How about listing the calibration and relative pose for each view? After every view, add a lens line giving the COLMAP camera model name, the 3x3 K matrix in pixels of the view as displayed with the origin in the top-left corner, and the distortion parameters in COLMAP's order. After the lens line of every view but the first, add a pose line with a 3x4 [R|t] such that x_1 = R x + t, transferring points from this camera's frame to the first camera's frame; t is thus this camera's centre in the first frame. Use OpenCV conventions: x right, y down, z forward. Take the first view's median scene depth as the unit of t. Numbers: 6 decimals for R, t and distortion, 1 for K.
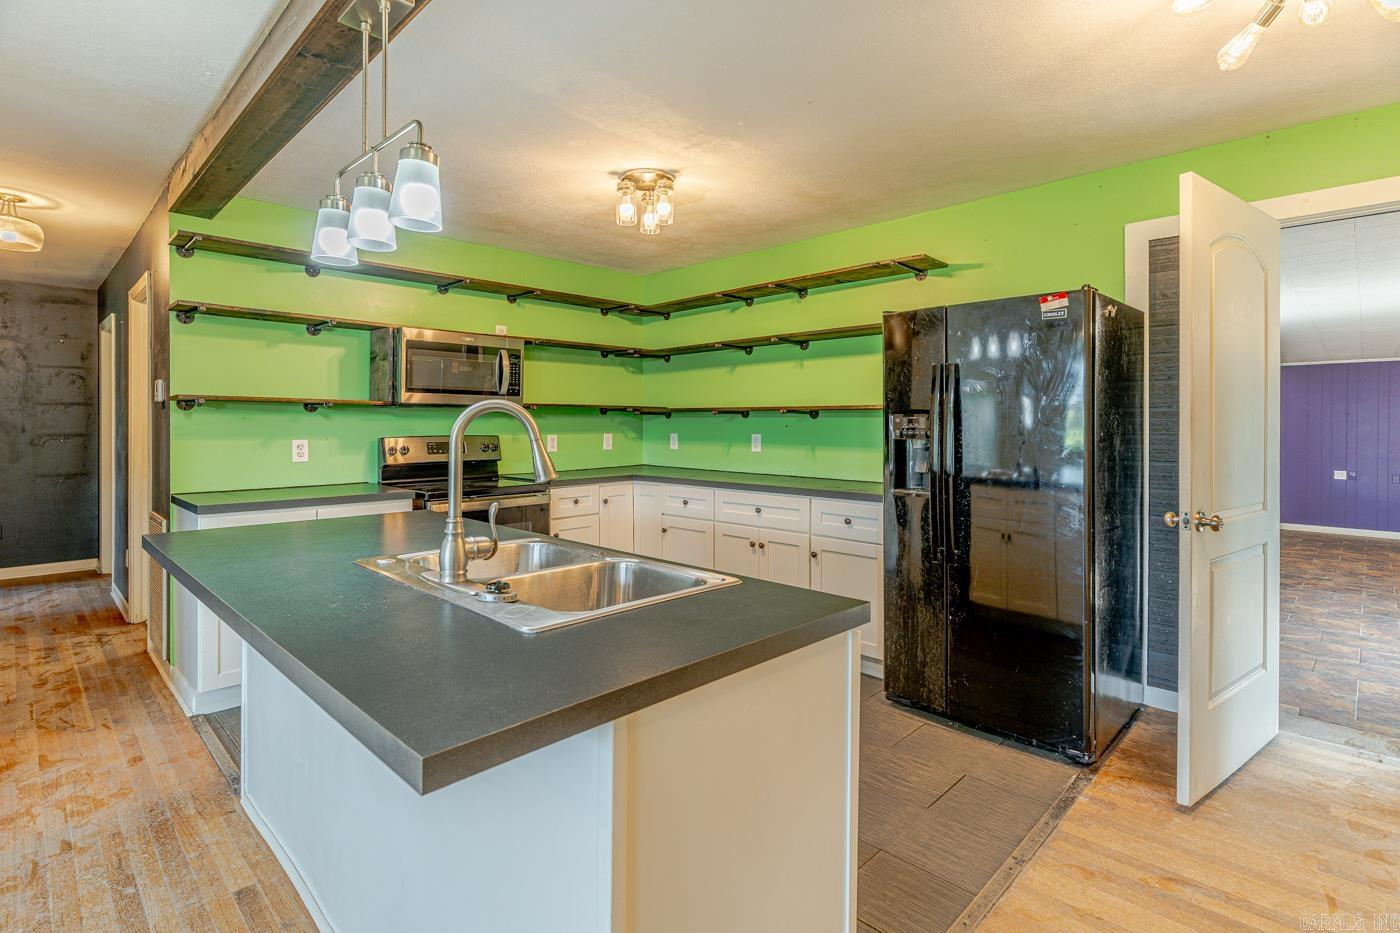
lens RADIAL K [[682.3, 0, 701.1], [0, 682.3, 431.3], [0, 0, 1]] dist [0.002455, -0.000052]
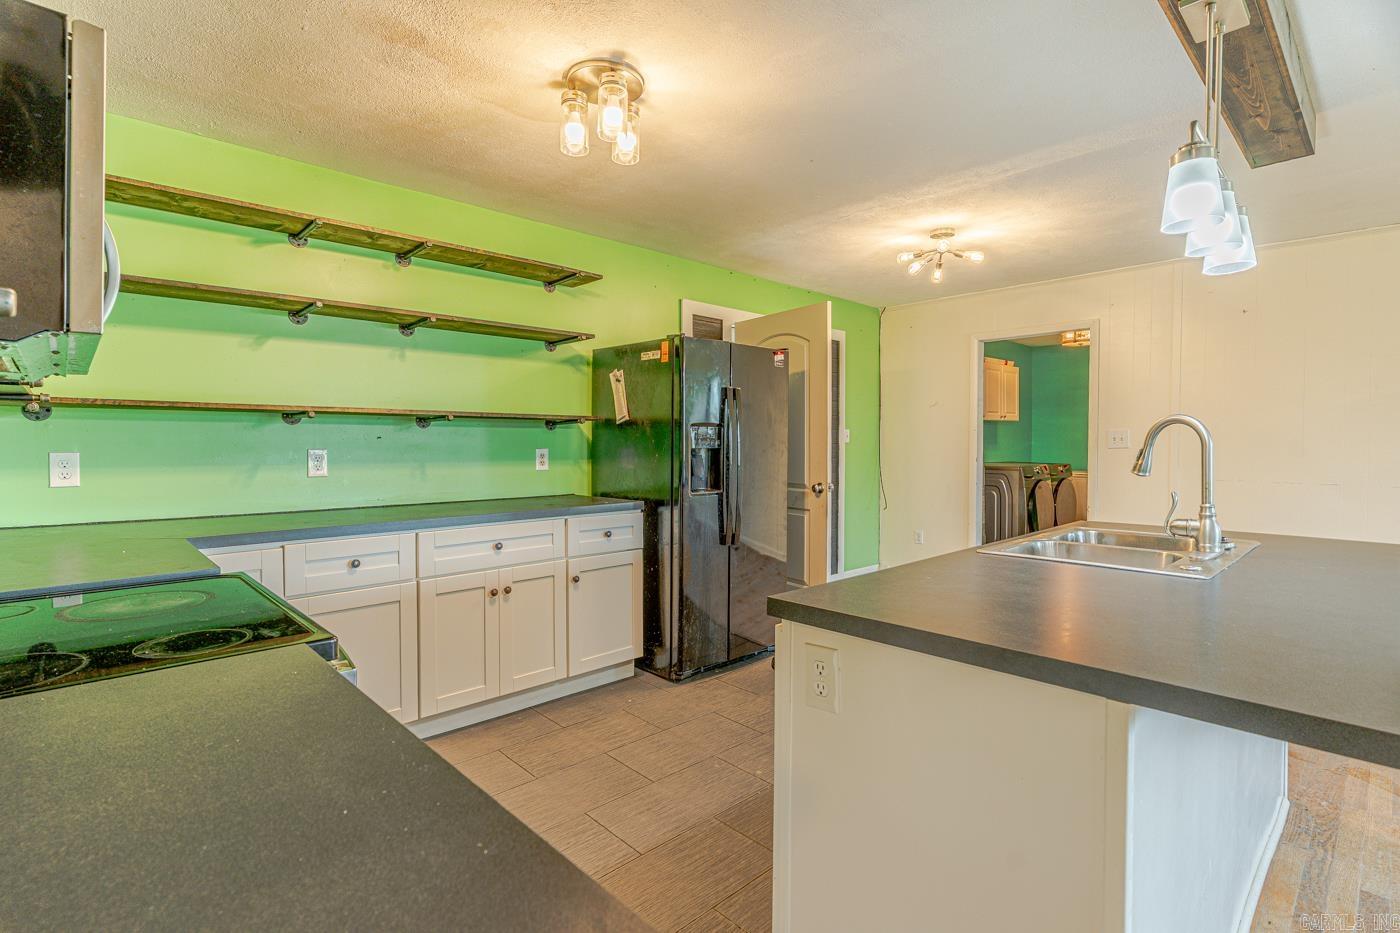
lens RADIAL K [[672.5, 0, 699.8], [0, 672.5, 454.8], [0, 0, 1]] dist [0.002555, 0.000397]
pose [[0.032717, -0.023709, 0.999183, -0.600497], [0.009260, 0.999683, 0.023418, -0.002656], [-0.999422, 0.008486, 0.032926, 0.676677]]
